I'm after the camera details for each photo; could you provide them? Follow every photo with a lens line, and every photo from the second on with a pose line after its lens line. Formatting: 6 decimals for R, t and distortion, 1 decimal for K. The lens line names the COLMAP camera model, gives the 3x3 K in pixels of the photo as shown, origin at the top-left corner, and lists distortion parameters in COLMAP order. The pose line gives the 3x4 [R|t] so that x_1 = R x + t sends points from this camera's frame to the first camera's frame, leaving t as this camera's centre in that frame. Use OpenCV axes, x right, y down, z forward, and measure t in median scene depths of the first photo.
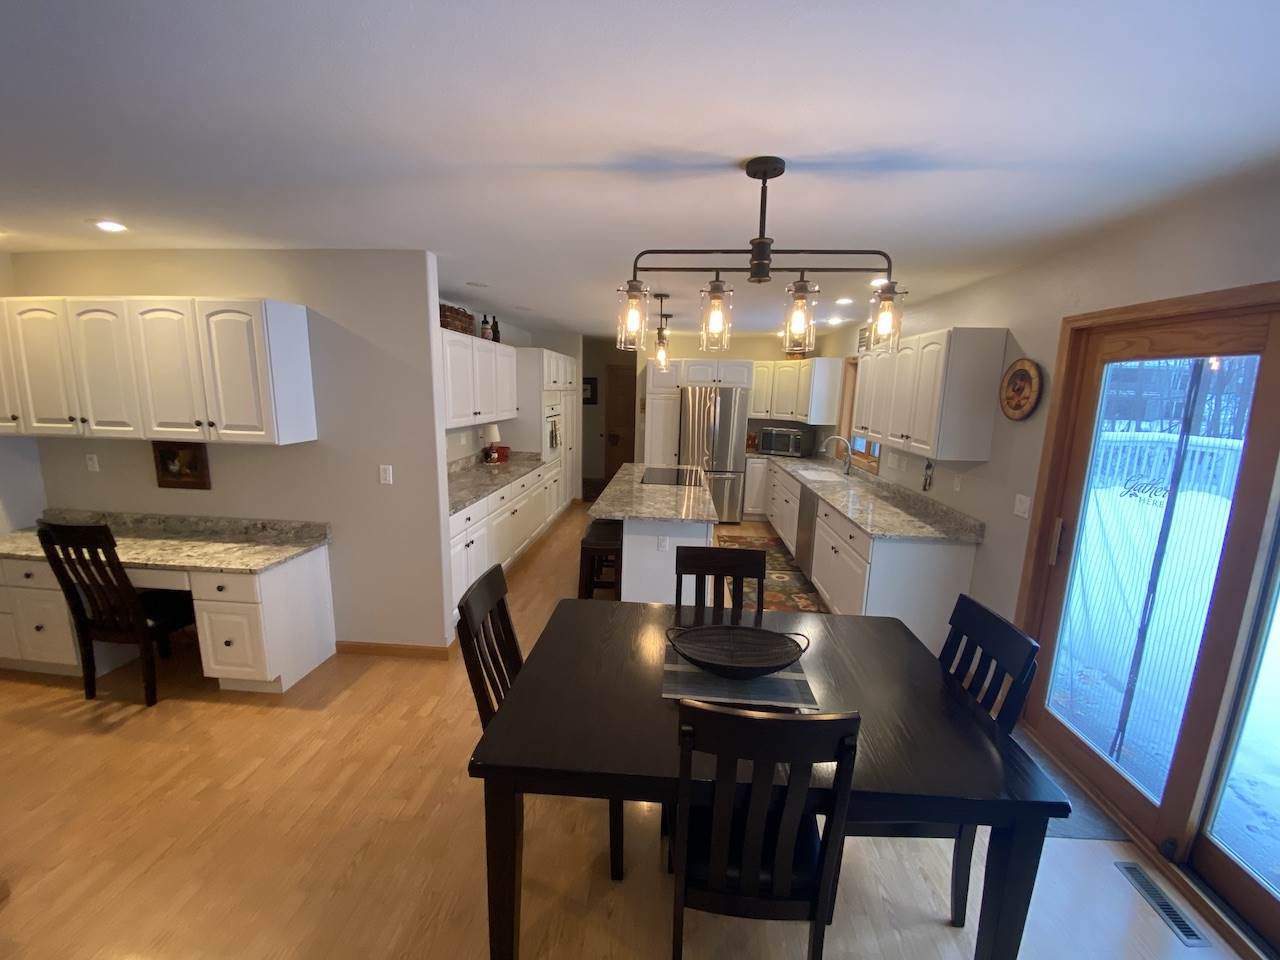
lens RADIAL K [[518.8, 0, 642.6], [0, 518.8, 485.8], [0, 0, 1]] dist [0.029247, -0.024493]
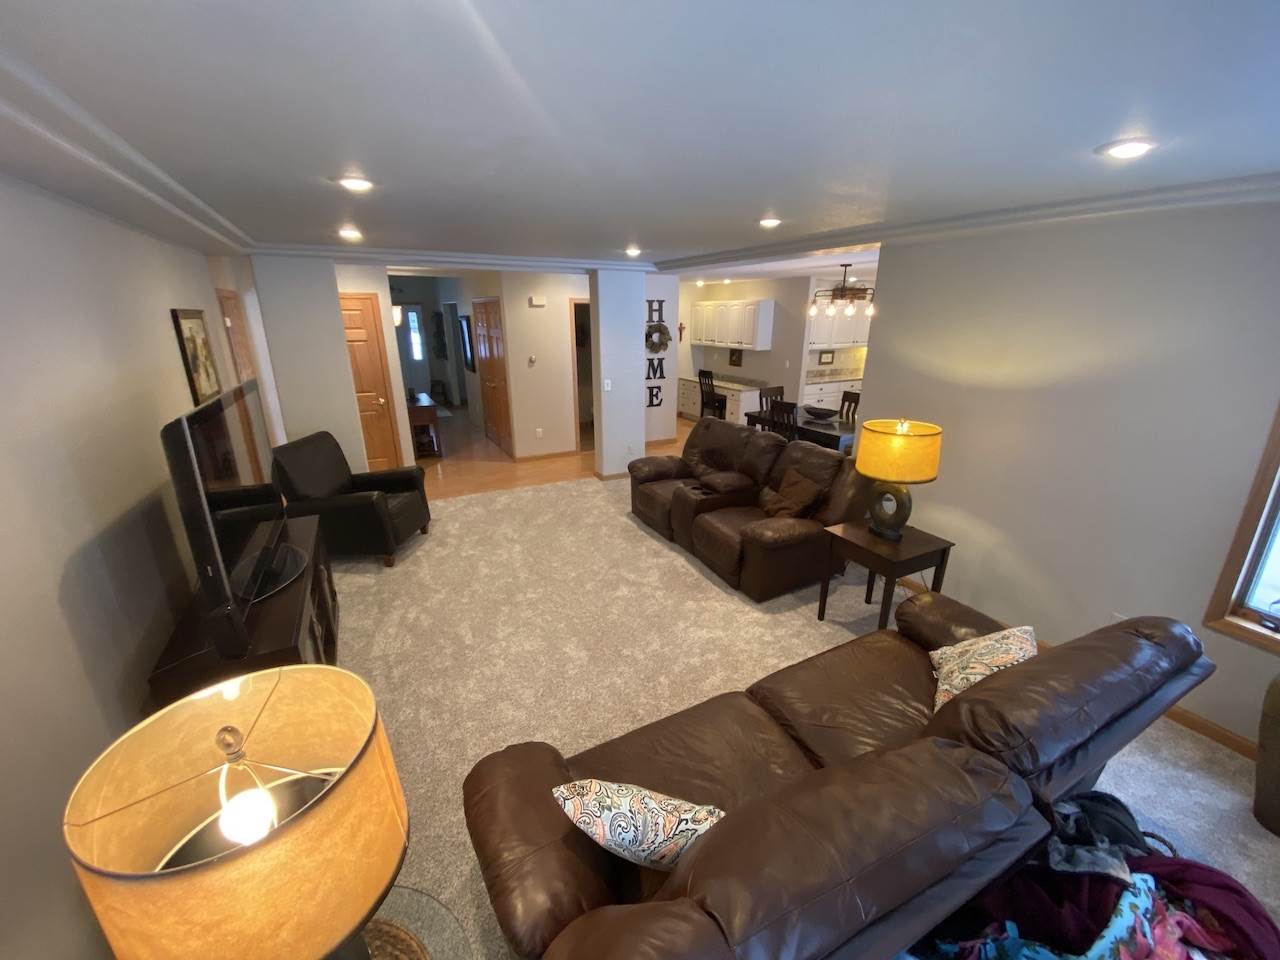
lens RADIAL K [[518.8, 0, 642.6], [0, 518.8, 485.8], [0, 0, 1]] dist [0.029247, -0.024493]
pose [[0.536469, 0.241325, -0.808680, 1.585460], [-0.142797, 0.970383, 0.194850, 0.190549], [0.831751, 0.010946, 0.555041, -1.206198]]
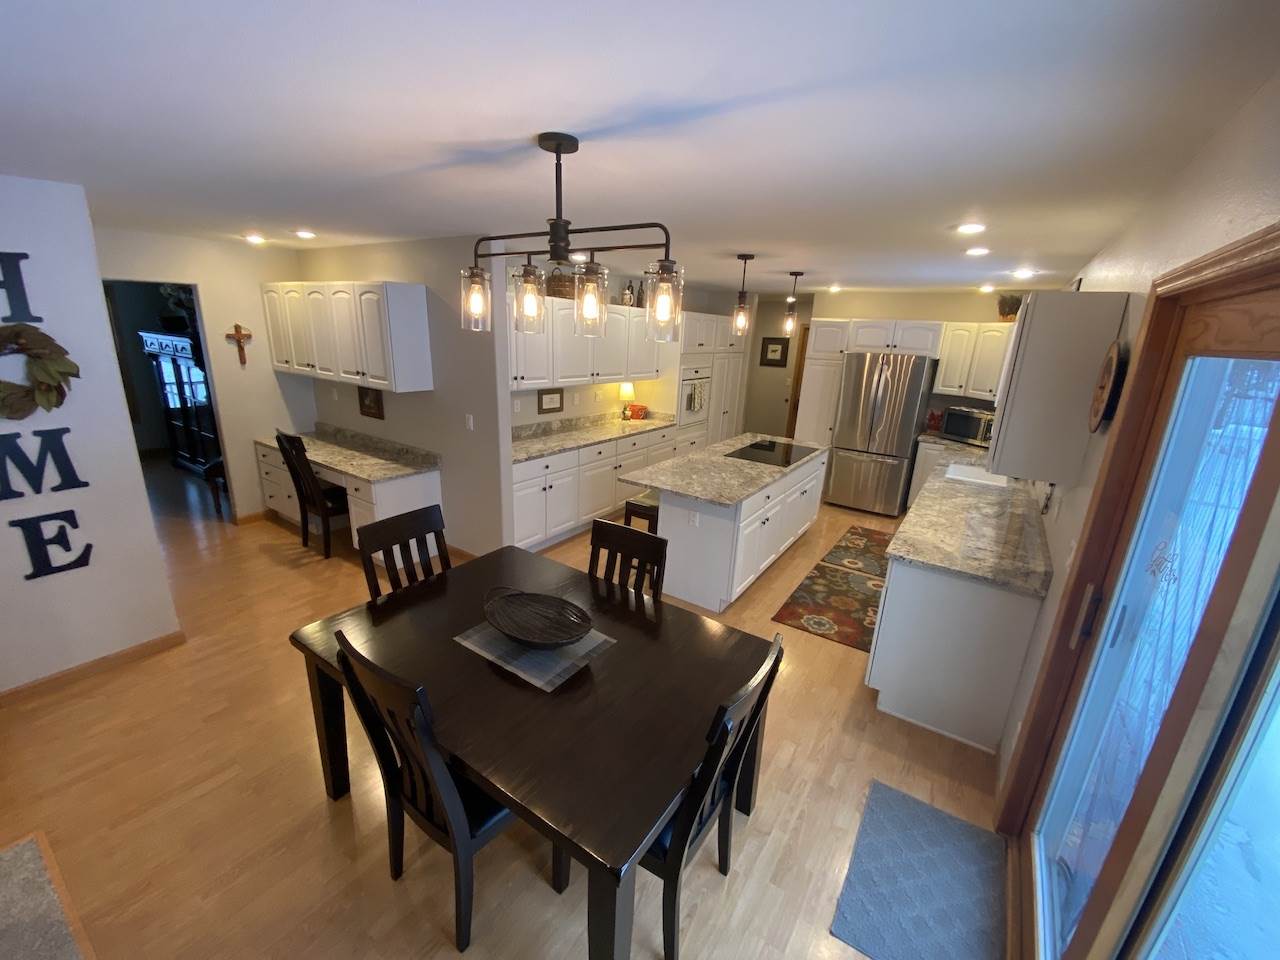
lens RADIAL K [[518.8, 0, 642.6], [0, 518.8, 485.8], [0, 0, 1]] dist [0.029247, -0.024493]
pose [[0.865613, 0.156015, -0.475786, 0.548568], [-0.115343, 0.986793, 0.113734, -0.067700], [0.487247, -0.043571, 0.872177, 0.125724]]
